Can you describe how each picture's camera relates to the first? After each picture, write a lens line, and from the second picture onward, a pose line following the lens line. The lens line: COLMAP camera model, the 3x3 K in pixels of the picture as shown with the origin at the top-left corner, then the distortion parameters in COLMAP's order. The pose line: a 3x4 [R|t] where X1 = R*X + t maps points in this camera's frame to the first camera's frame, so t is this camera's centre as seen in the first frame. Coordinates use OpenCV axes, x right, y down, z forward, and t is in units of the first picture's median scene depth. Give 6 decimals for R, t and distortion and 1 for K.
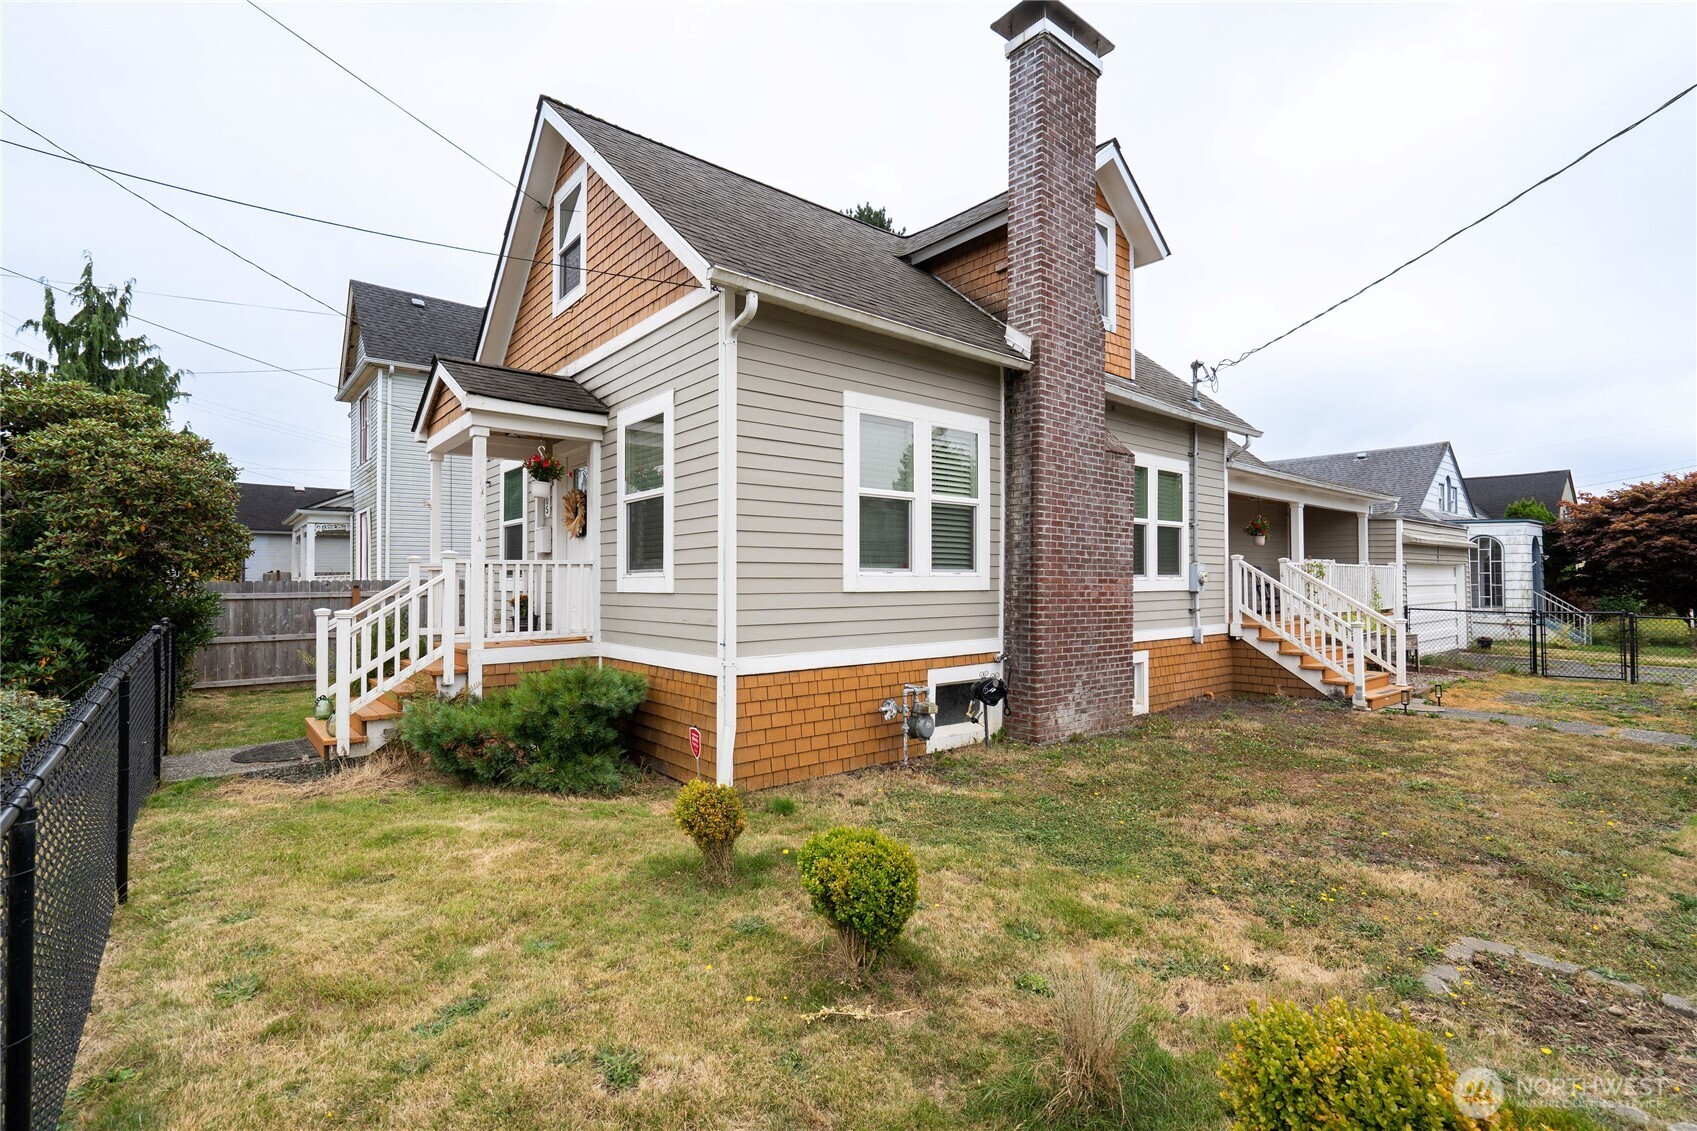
lens RADIAL K [[769.3, 0, 849.2], [0, 769.3, 567.2], [0, 0, 1]] dist [-0.001283, 0.000555]
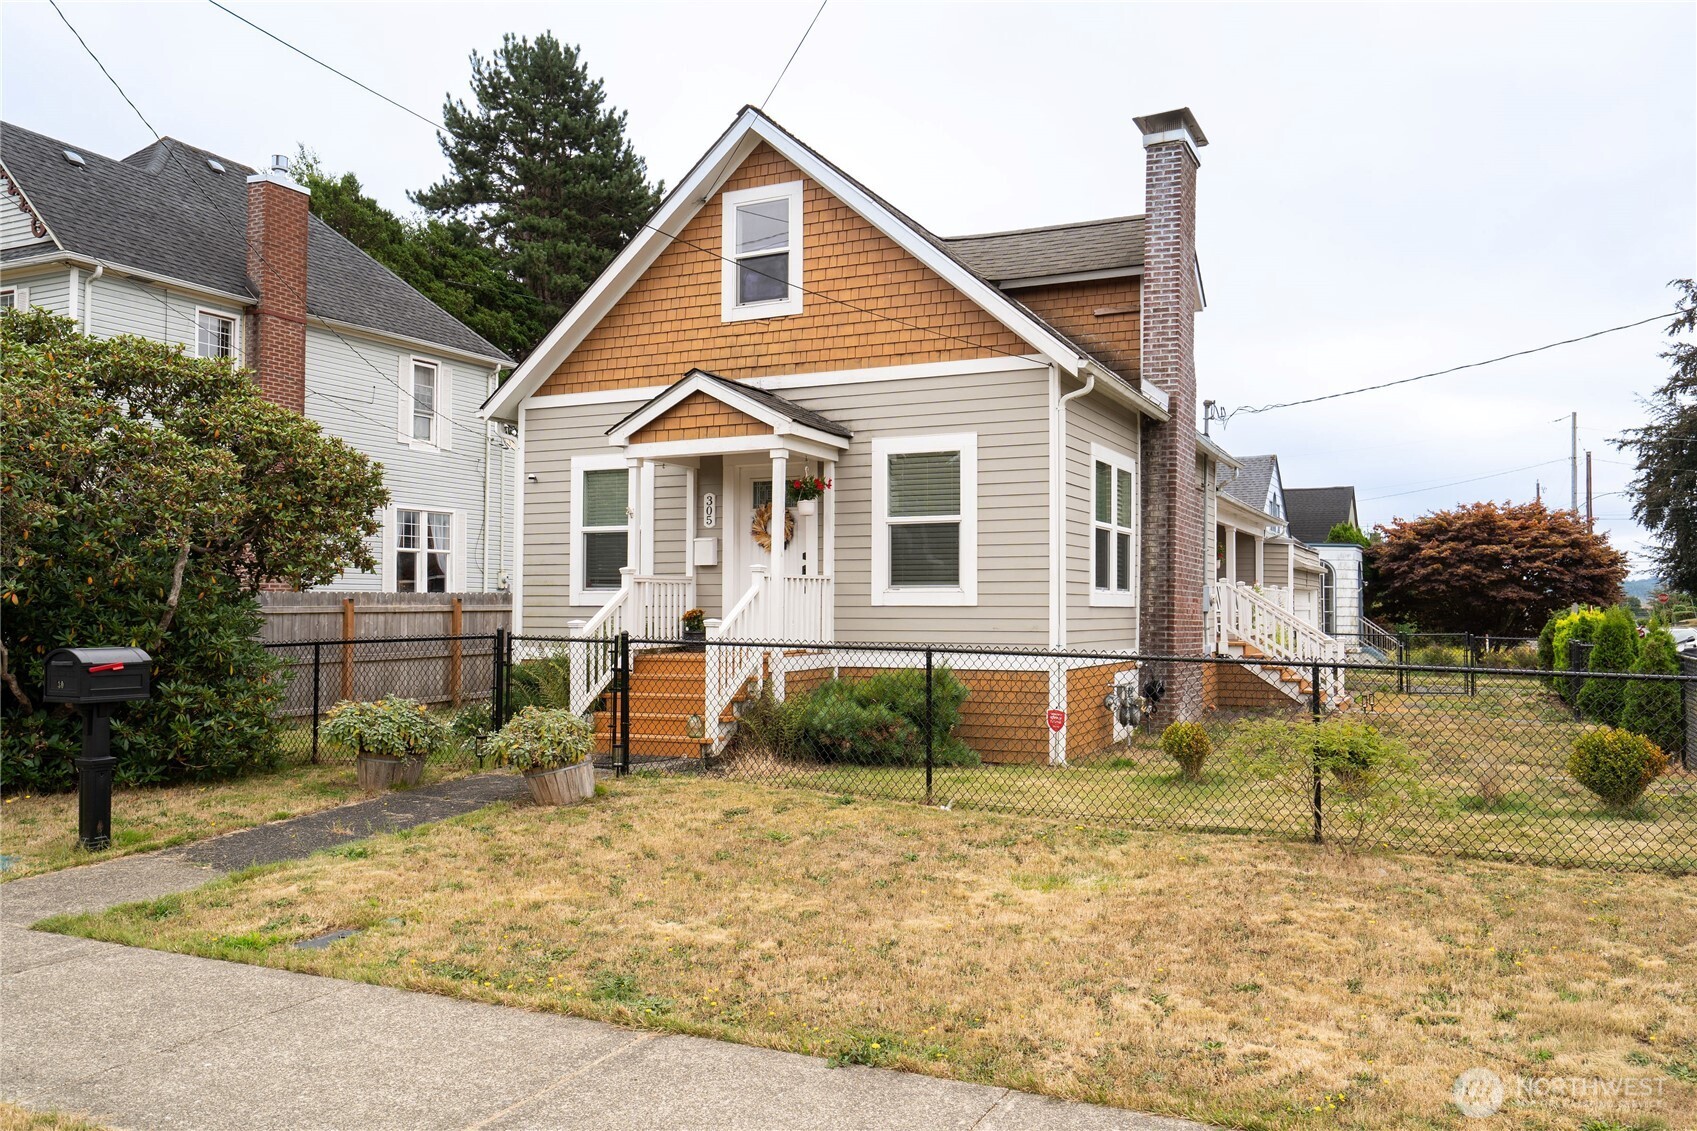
lens RADIAL K [[1265.7, 0, 848.5], [0, 1265.7, 565.5], [0, 0, 1]] dist [0.027720, -0.001895]
pose [[0.912640, 0.020802, 0.408236, -0.953898], [-0.015312, 0.999743, -0.016712, 0.005411], [-0.408478, 0.009001, 0.912724, -0.550631]]
